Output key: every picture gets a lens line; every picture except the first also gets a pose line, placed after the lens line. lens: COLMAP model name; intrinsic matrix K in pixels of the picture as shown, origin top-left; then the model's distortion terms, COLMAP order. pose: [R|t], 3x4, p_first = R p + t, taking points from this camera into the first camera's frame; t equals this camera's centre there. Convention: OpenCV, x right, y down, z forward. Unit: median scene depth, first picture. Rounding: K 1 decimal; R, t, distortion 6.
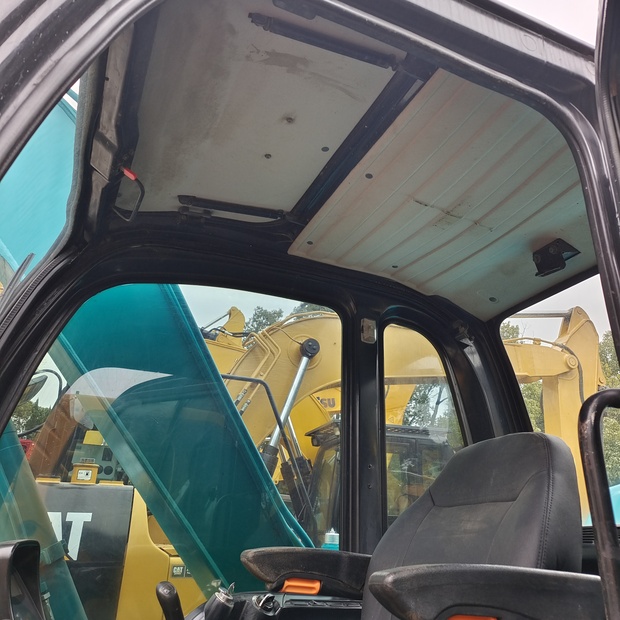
lens RADIAL K [[562.8, 0, 316.6], [0, 562.8, 314.1], [0, 0, 1]] dist [0.027423, 0.023837]
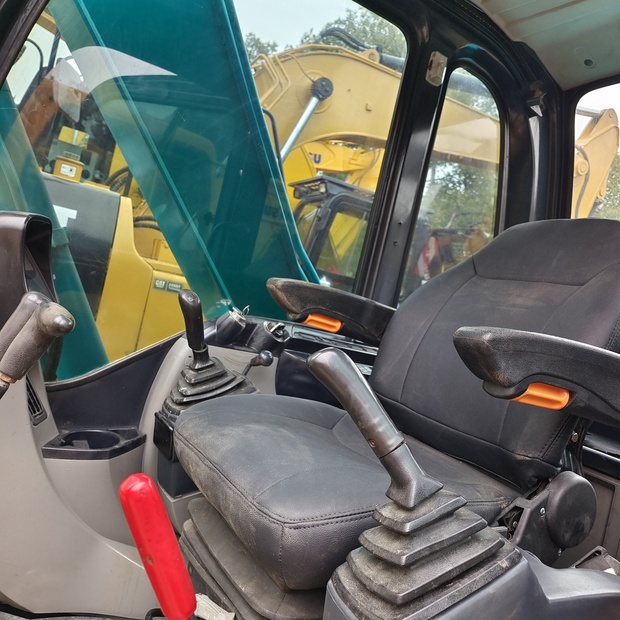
lens RADIAL K [[562.8, 0, 316.6], [0, 562.8, 314.1], [0, 0, 1]] dist [0.027423, 0.023837]
pose [[0.976316, 0.194223, 0.095308, -0.119782], [-0.216224, 0.890850, 0.399541, 0.073196], [-0.007305, -0.410686, 0.911747, 0.108697]]
